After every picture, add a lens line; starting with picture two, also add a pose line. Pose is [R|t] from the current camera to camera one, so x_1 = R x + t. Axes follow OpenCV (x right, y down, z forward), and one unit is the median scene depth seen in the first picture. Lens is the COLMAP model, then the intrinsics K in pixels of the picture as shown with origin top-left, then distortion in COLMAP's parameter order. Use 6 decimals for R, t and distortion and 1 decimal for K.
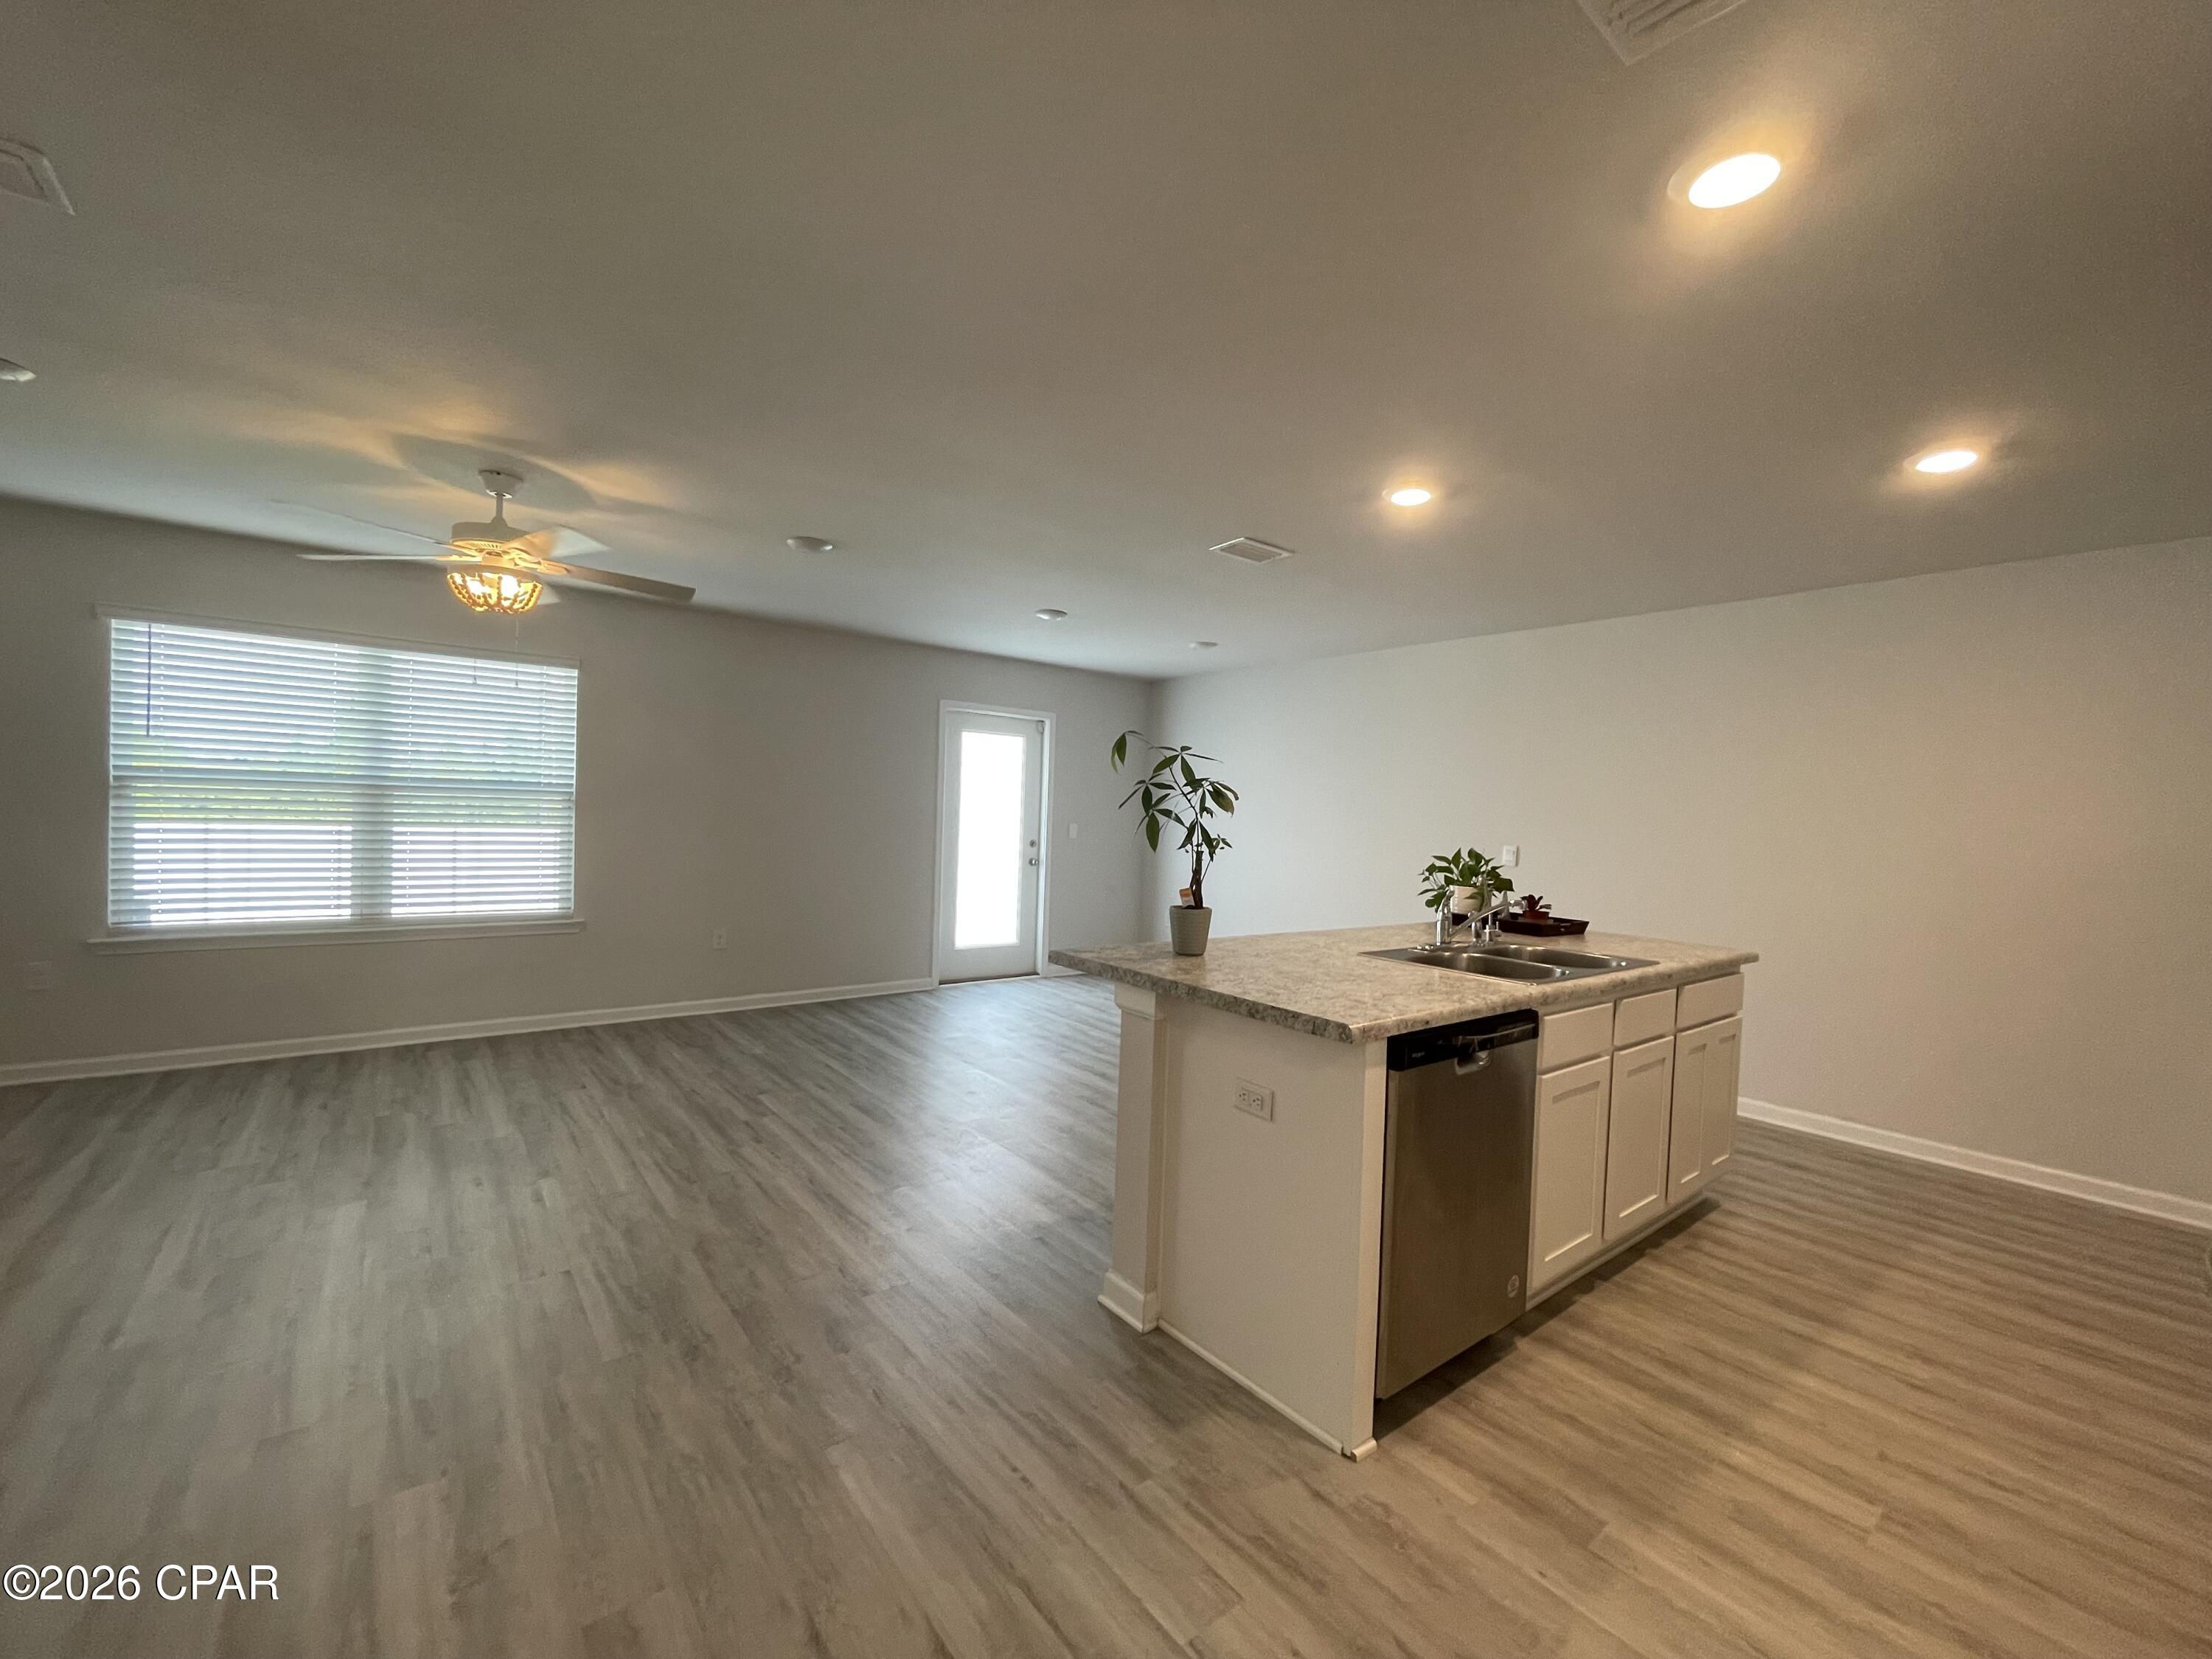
lens RADIAL K [[895.9, 0, 1093.2], [0, 895.9, 834.6], [0, 0, 1]] dist [-0.000448, 0.000166]
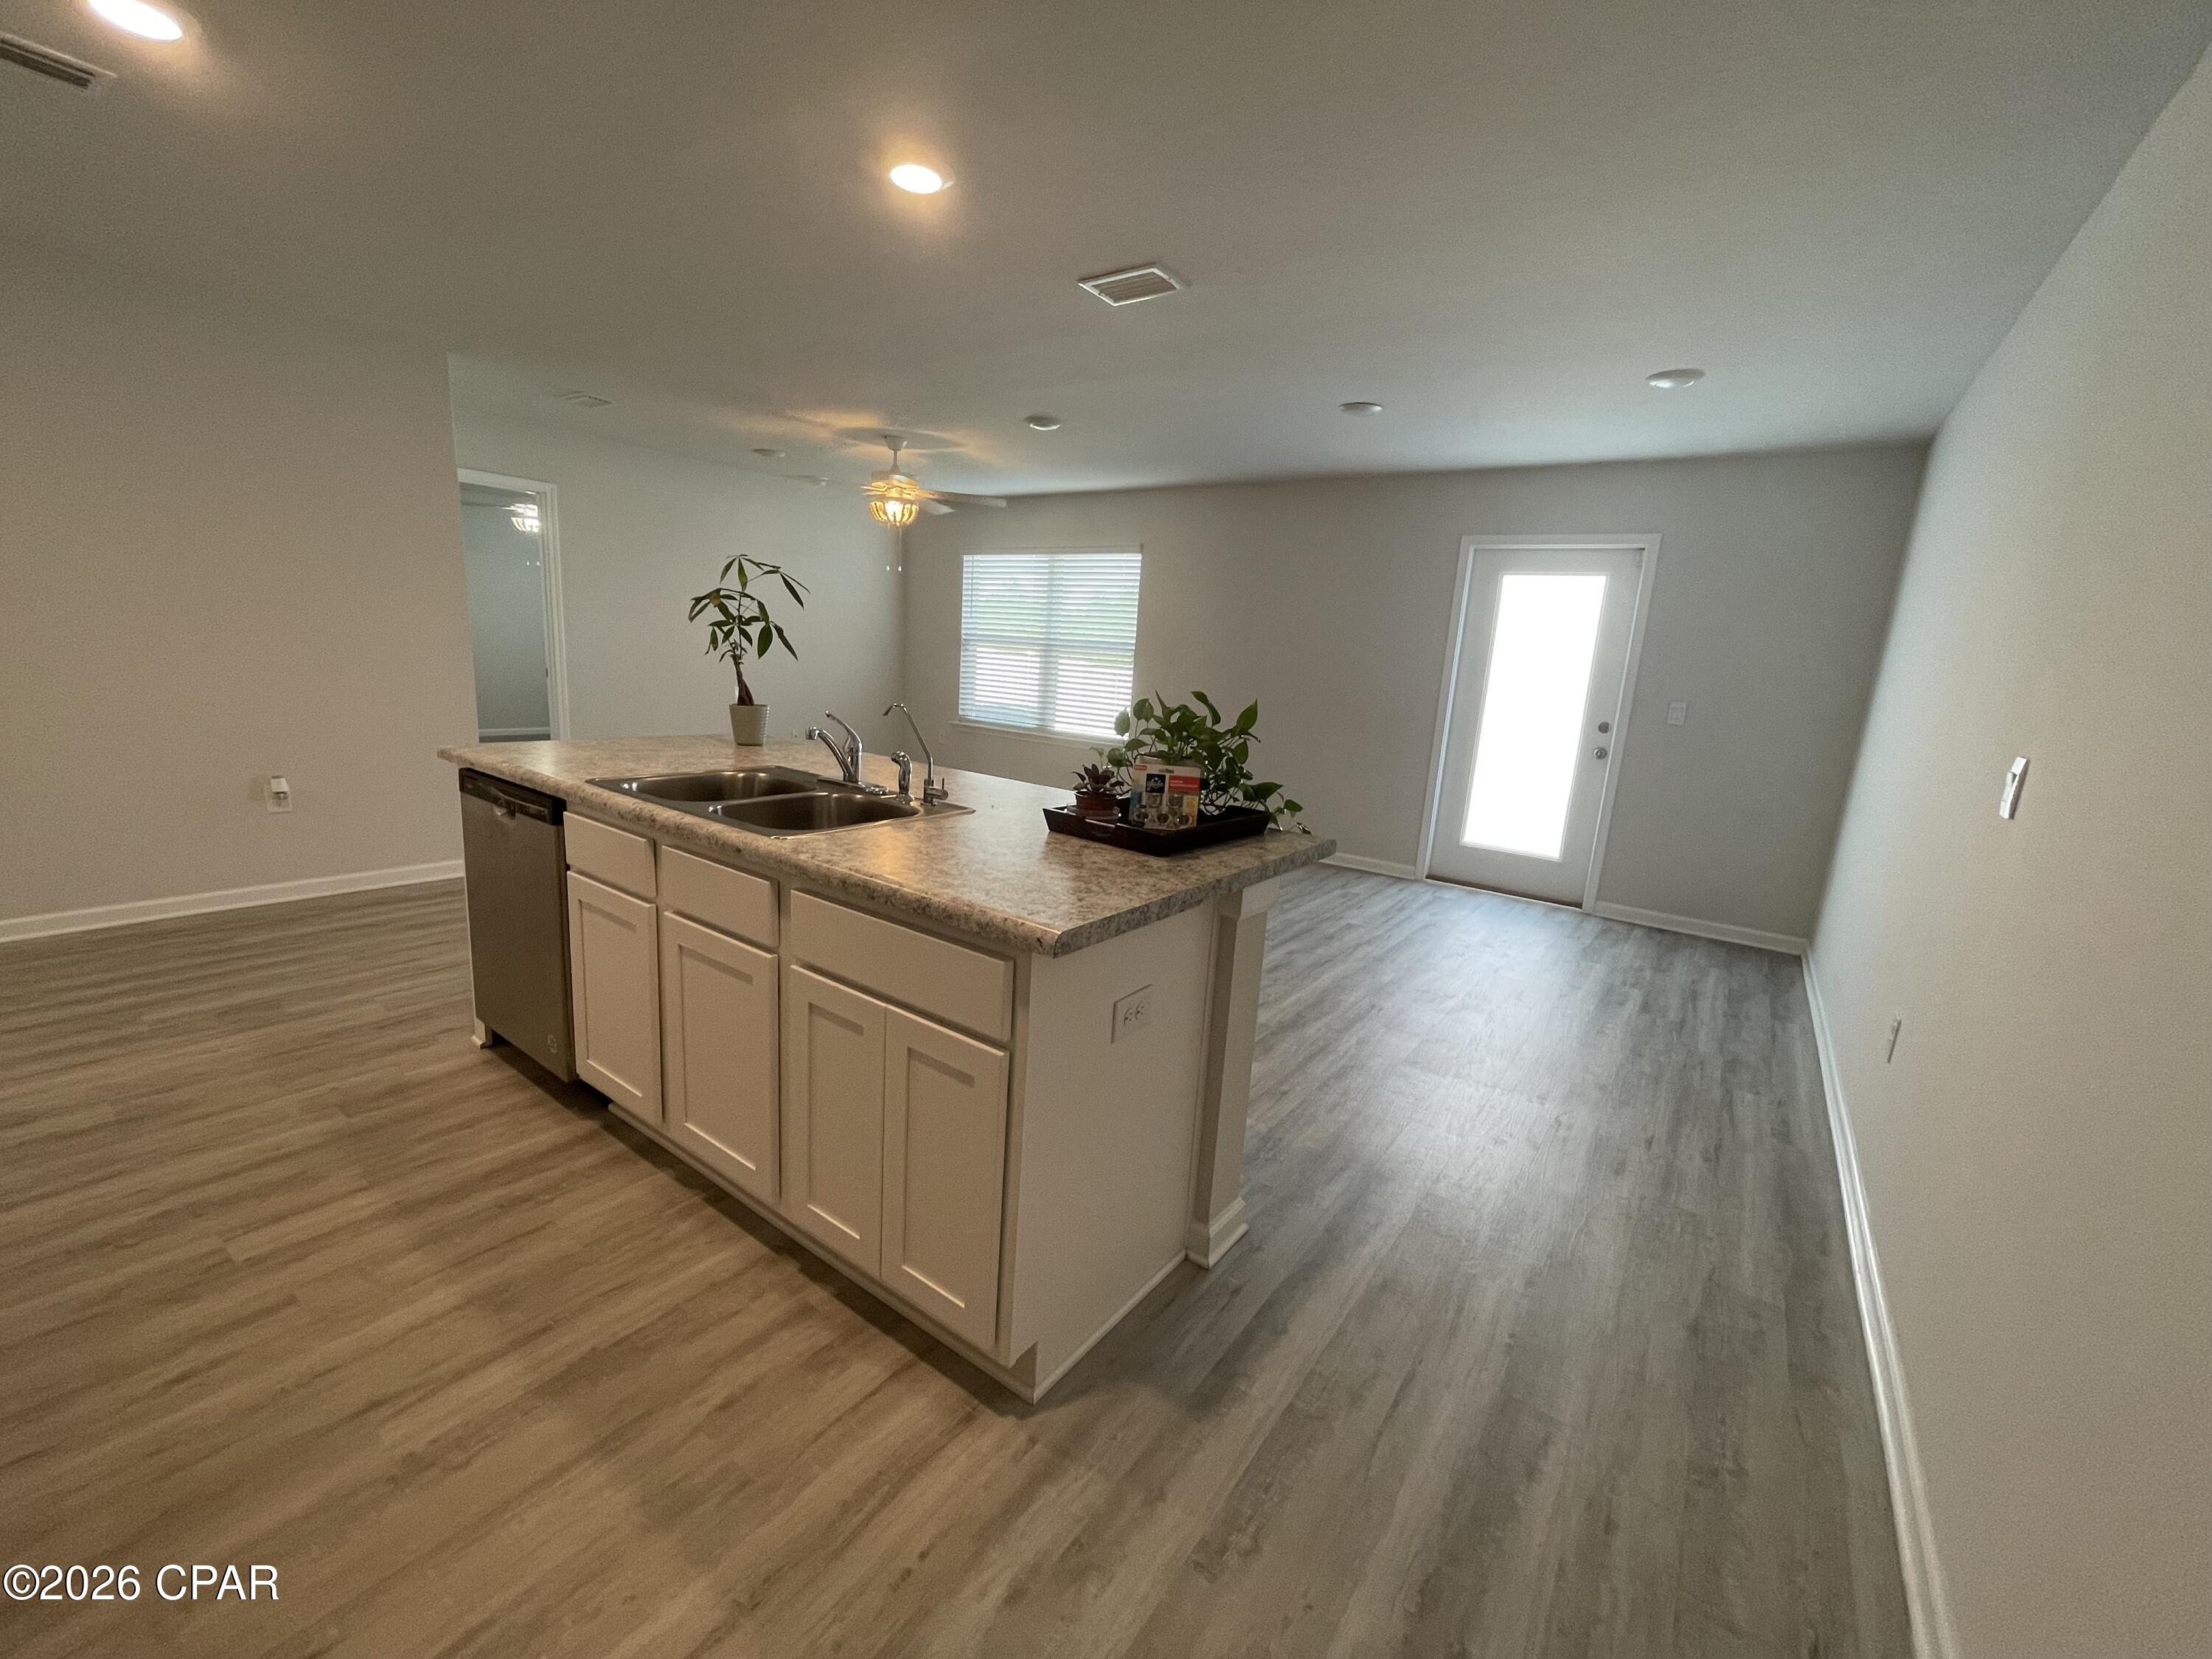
lens RADIAL K [[895.9, 0, 1100.5], [0, 895.9, 834.8], [0, 0, 1]] dist [-0.000448, 0.000166]
pose [[0.278358, 0.176592, -0.944104, 0.937147], [-0.074349, 0.983965, 0.162127, 0.015723], [0.957596, 0.025064, 0.287024, 0.754944]]
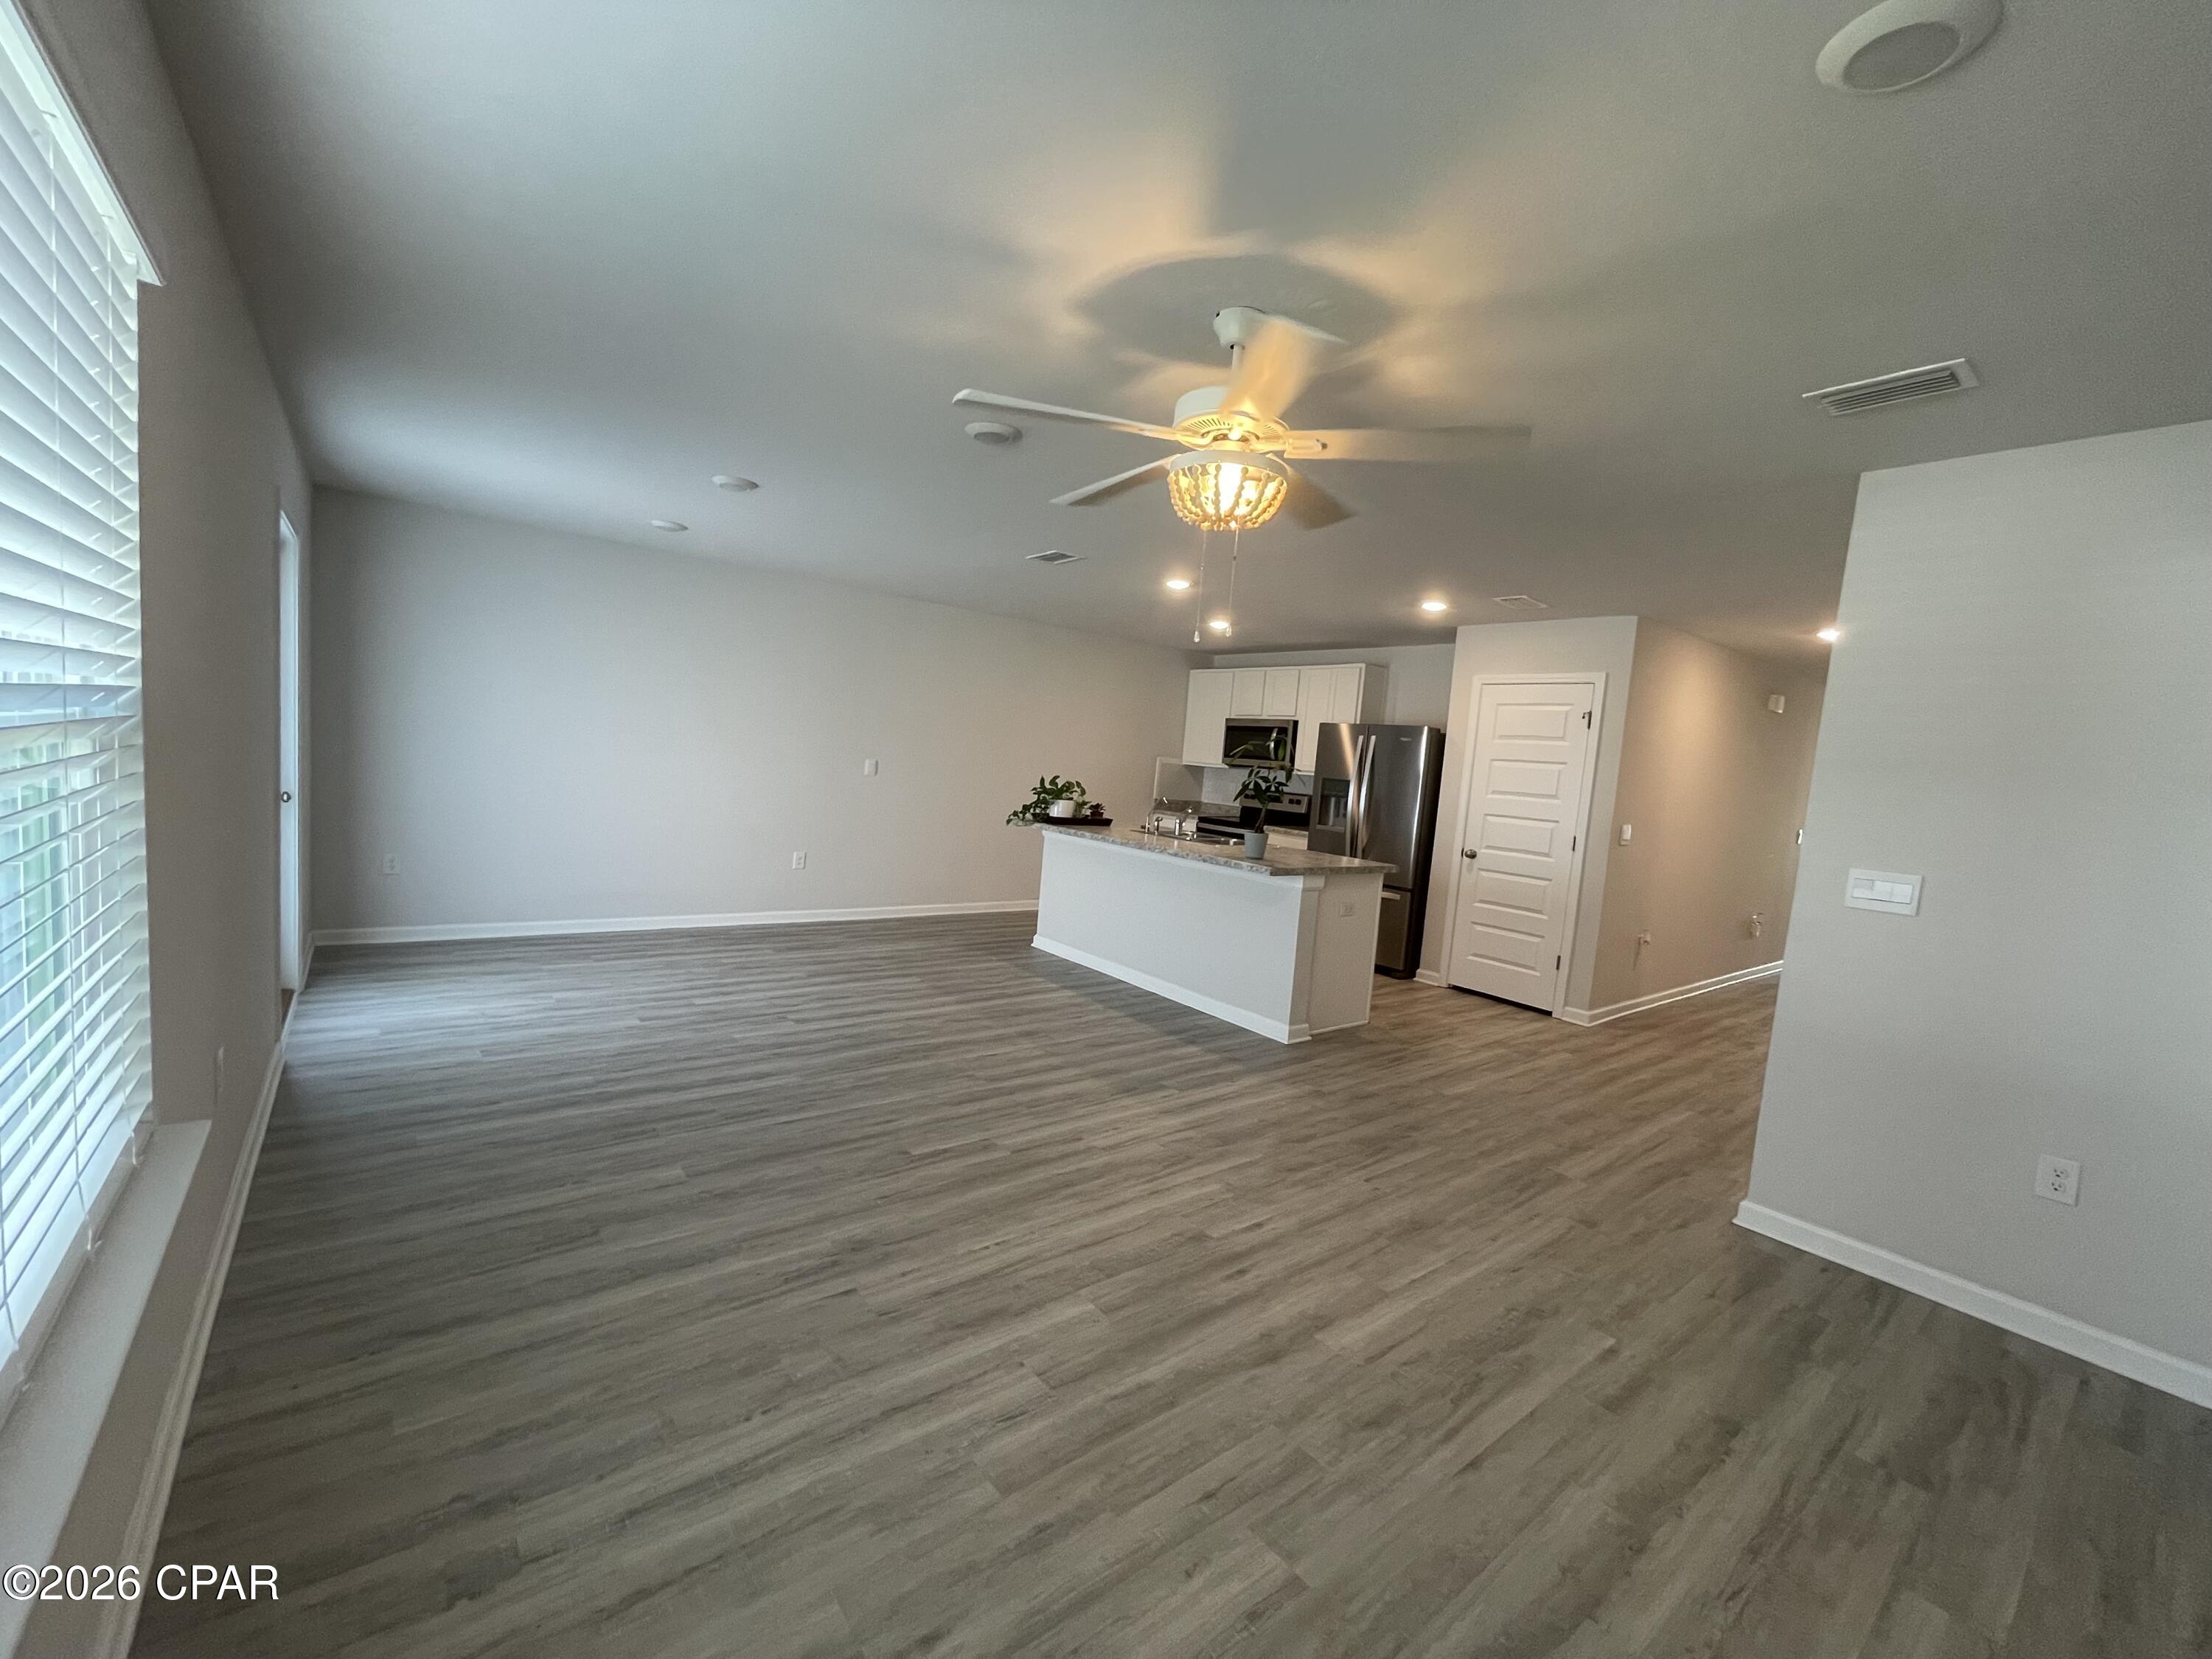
lens RADIAL K [[895.9, 0, 1091.1], [0, 895.9, 836.8], [0, 0, 1]] dist [-0.000448, 0.000166]
pose [[0.003619, -0.130424, 0.991452, -1.142647], [-0.057877, 0.989769, 0.130414, -0.086274], [-0.998317, -0.057854, -0.003966, 0.911132]]
